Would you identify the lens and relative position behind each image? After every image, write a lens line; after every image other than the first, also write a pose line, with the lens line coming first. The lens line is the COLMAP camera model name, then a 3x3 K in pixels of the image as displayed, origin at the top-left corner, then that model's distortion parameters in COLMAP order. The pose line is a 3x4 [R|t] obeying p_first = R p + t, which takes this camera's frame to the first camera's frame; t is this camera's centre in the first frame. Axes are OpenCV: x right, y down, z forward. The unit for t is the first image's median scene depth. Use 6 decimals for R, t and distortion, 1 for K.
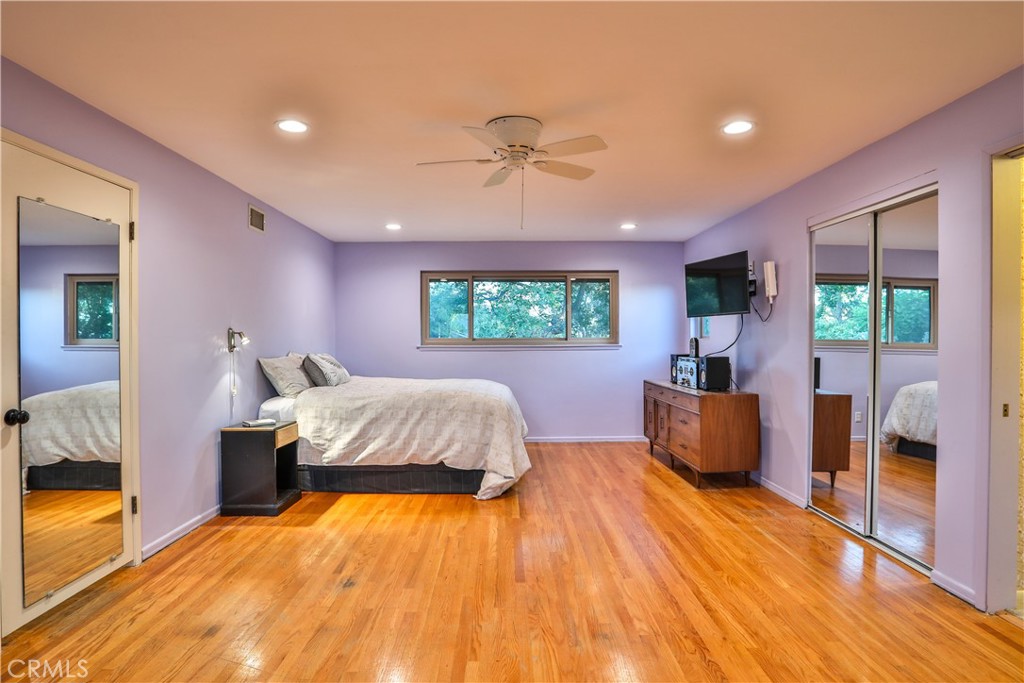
lens RADIAL K [[523.7, 0, 512.0], [0, 523.7, 341.5], [0, 0, 1]] dist [-0.075486, 0.031921]
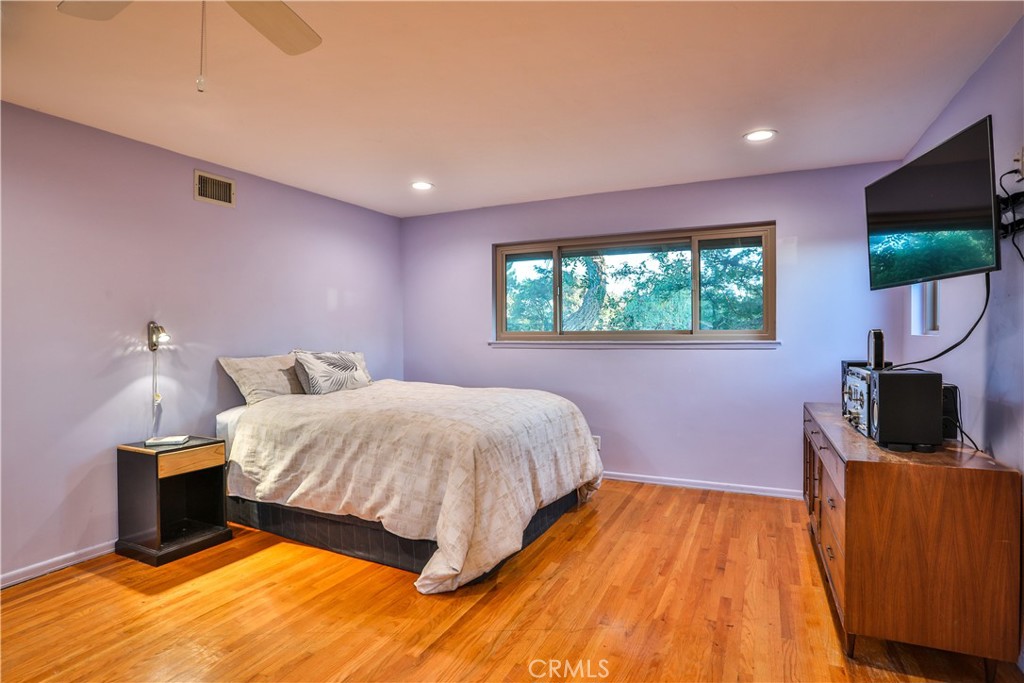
lens RADIAL K [[523.7, 0, 512.0], [0, 523.7, 341.5], [0, 0, 1]] dist [-0.075486, 0.031921]
pose [[0.895162, 0.004275, -0.445720, 0.304203], [0.002296, 0.999897, 0.014202, -0.004375], [0.445734, -0.013736, 0.895060, 0.491654]]
